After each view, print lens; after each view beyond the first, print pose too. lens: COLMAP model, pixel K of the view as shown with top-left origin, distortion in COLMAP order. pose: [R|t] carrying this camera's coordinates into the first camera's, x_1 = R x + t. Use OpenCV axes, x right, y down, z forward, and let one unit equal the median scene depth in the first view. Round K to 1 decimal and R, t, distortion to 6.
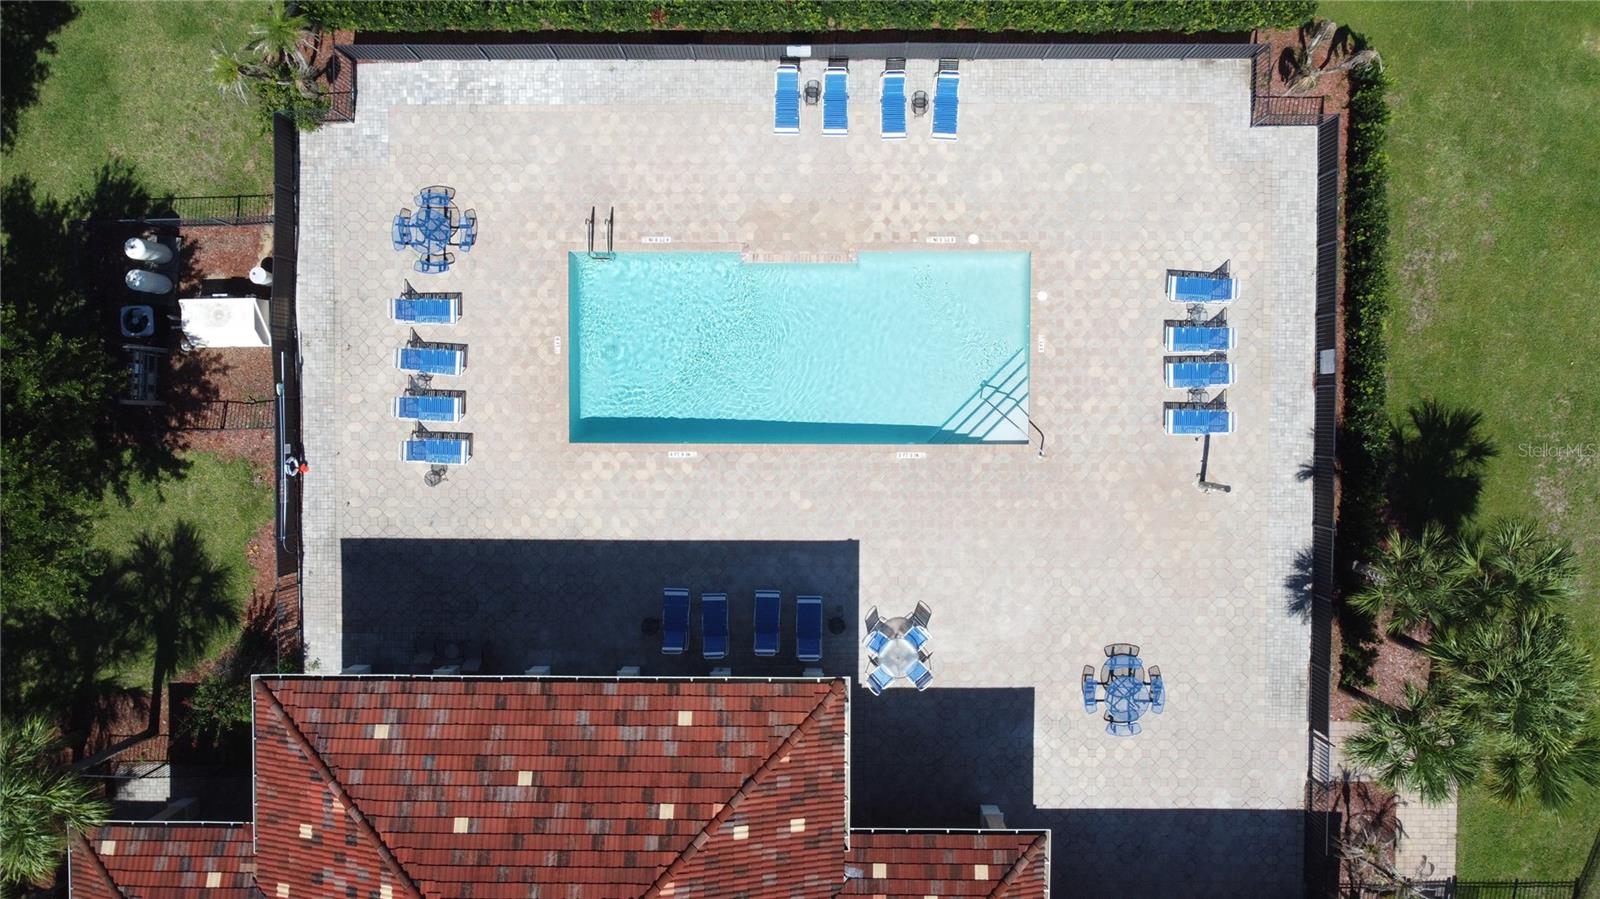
lens RADIAL K [[1201.8, 0, 799.3], [0, 1201.8, 453.7], [0, 0, 1]] dist [0.007805, -0.019861]
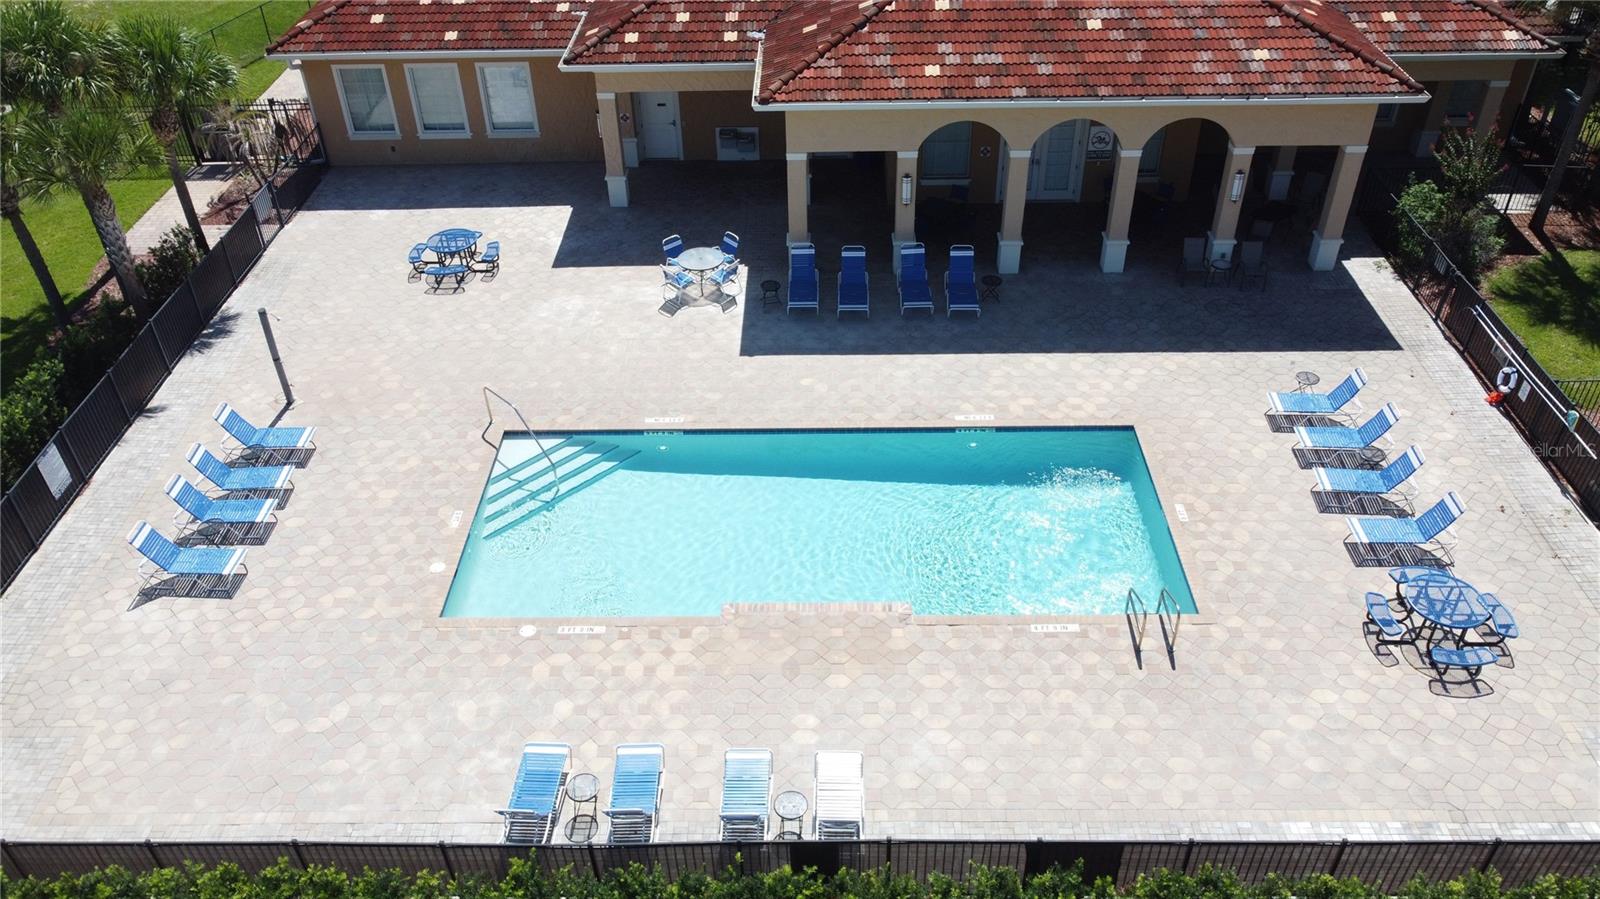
lens RADIAL K [[1201.8, 0, 799.9], [0, 1201.8, 456.9], [0, 0, 1]] dist [0.007805, -0.019861]
pose [[-0.999178, 0.025893, 0.031195, -0.012944], [0.007620, -0.635803, 0.771814, -0.587854], [0.039818, 0.771417, 0.635083, 0.553410]]
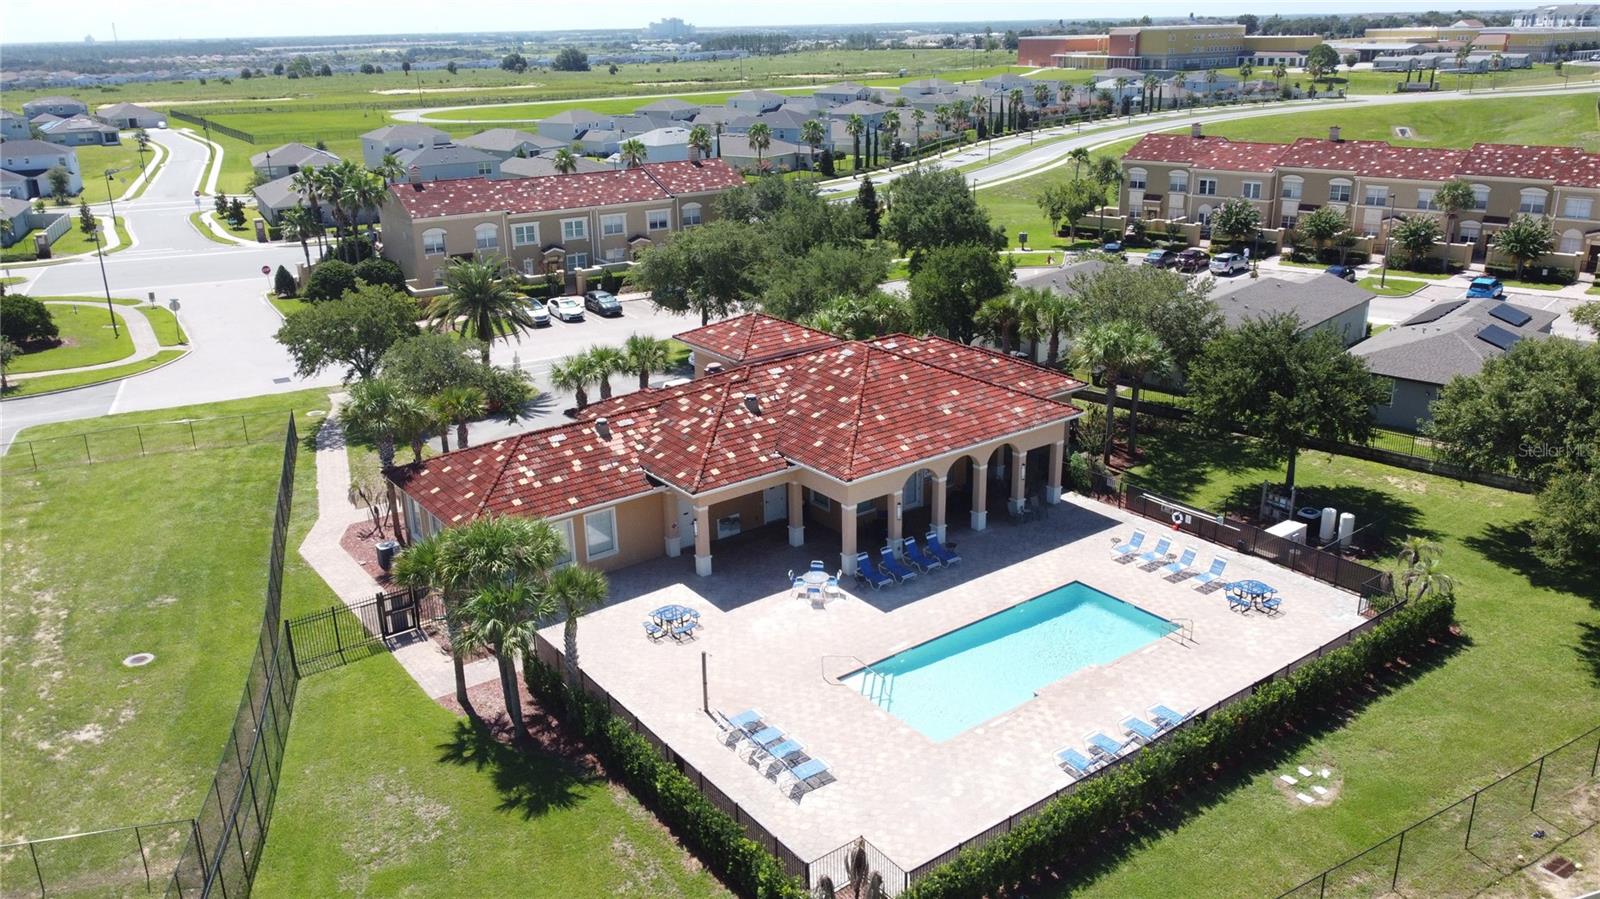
lens RADIAL K [[1201.8, 0, 801.8], [0, 1201.8, 459.7], [0, 0, 1]] dist [0.007805, -0.019861]
pose [[-0.796914, 0.239248, -0.554697, 0.880087], [-0.603797, -0.286683, 0.743803, -0.879066], [0.018931, 0.927671, 0.372918, 0.302999]]
